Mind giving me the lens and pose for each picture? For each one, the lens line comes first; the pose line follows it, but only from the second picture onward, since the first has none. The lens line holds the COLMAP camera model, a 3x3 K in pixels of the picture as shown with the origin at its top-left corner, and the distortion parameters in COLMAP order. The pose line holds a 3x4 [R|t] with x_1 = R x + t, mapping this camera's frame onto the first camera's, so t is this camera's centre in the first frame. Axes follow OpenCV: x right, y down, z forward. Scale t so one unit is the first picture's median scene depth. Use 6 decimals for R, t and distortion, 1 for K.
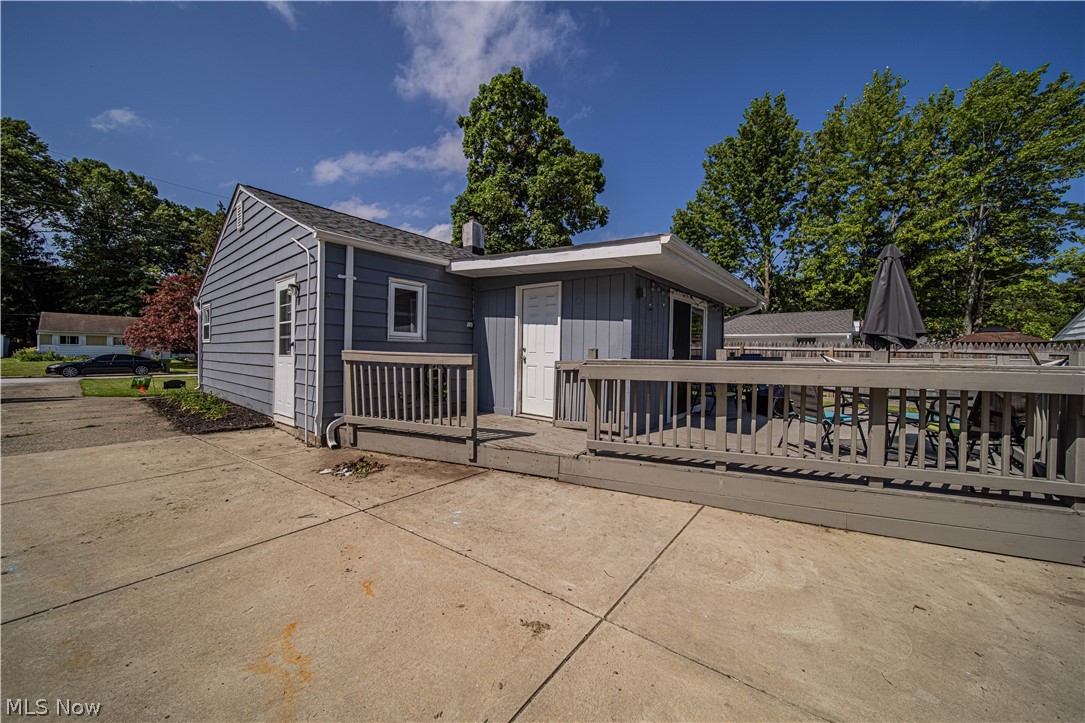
lens RADIAL K [[376.0, 0, 545.7], [0, 376.0, 358.0], [0, 0, 1]] dist [-0.002520, -0.000187]
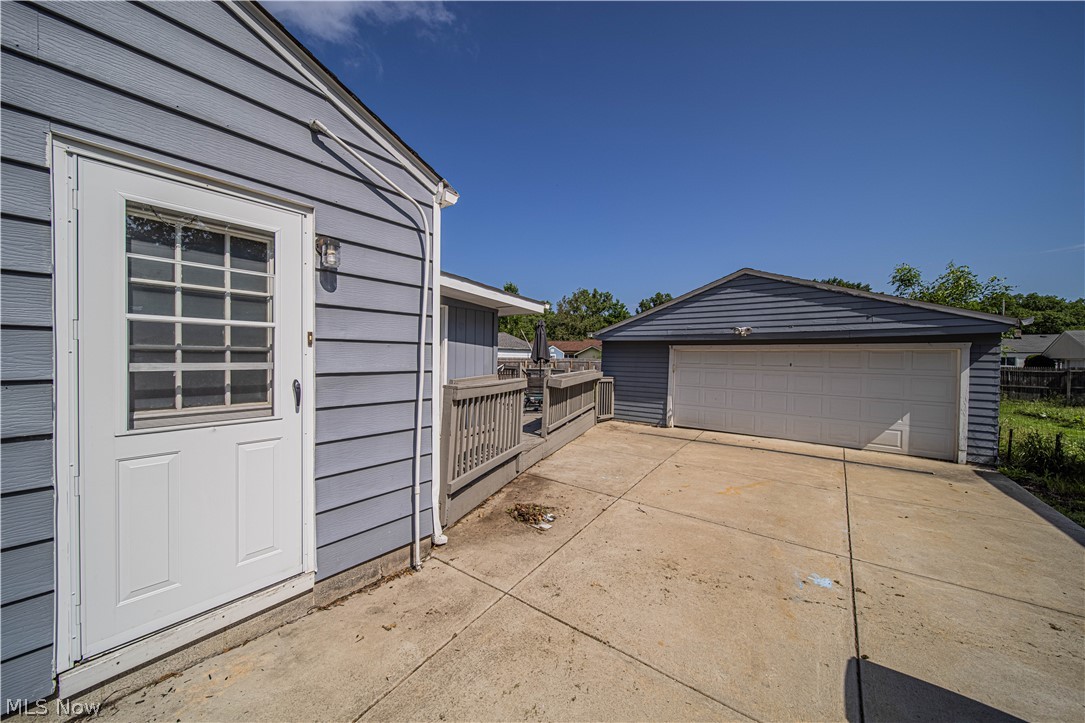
lens RADIAL K [[376.0, 0, 545.7], [0, 376.0, 358.0], [0, 0, 1]] dist [-0.002520, -0.000187]
pose [[-0.010526, -0.012695, 0.999864, -1.881695], [0.004708, 0.999908, 0.012745, -0.119748], [-0.999934, 0.004842, -0.010465, 1.310382]]
